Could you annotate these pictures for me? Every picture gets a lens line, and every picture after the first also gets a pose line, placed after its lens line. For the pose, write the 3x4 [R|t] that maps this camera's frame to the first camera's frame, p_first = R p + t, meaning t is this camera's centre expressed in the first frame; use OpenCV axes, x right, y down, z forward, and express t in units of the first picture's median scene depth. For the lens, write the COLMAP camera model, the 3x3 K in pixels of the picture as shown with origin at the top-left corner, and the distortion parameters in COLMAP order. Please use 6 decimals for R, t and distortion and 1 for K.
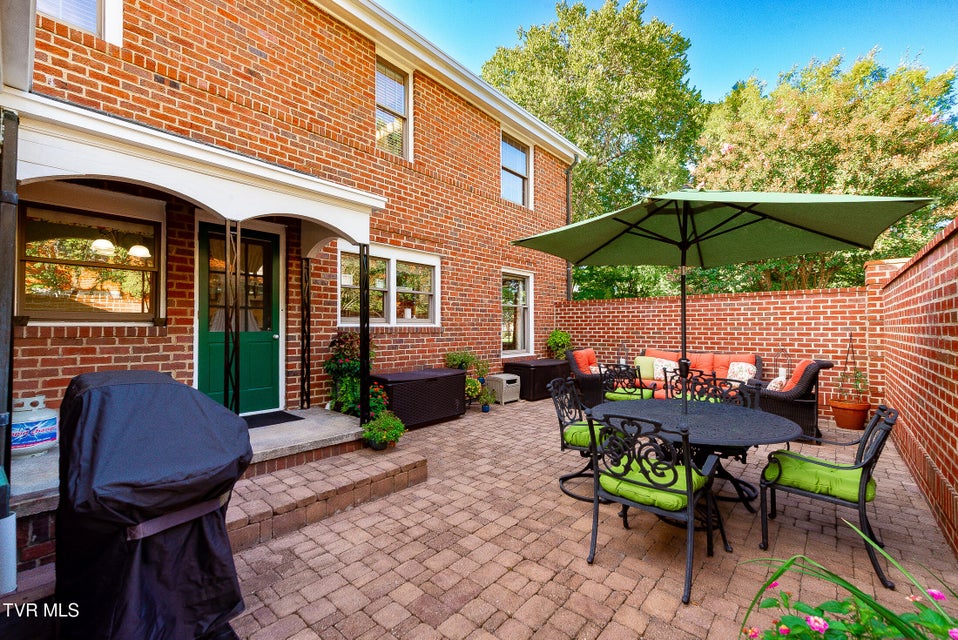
lens RADIAL K [[401.8, 0, 479.0], [0, 401.8, 320.0], [0, 0, 1]] dist [0.000734, -0.000187]
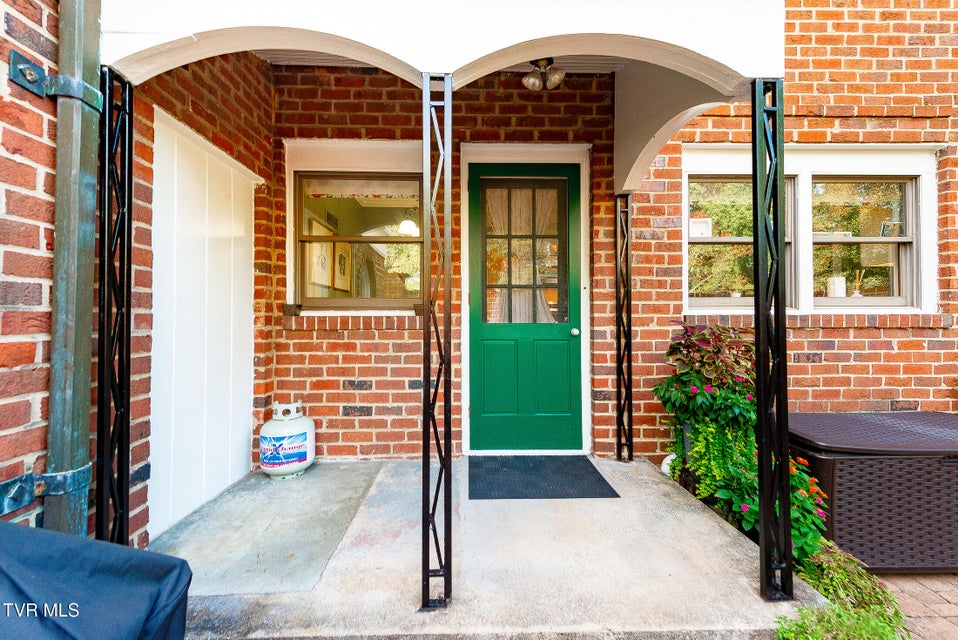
lens RADIAL K [[384.3, 0, 479.2], [0, 384.3, 314.7], [0, 0, 1]] dist [0.010057, -0.000163]
pose [[0.687365, -0.004516, -0.726298, -0.177380], [0.017080, 0.999805, 0.009947, 0.007060], [0.726111, -0.019242, 0.687308, 0.480329]]
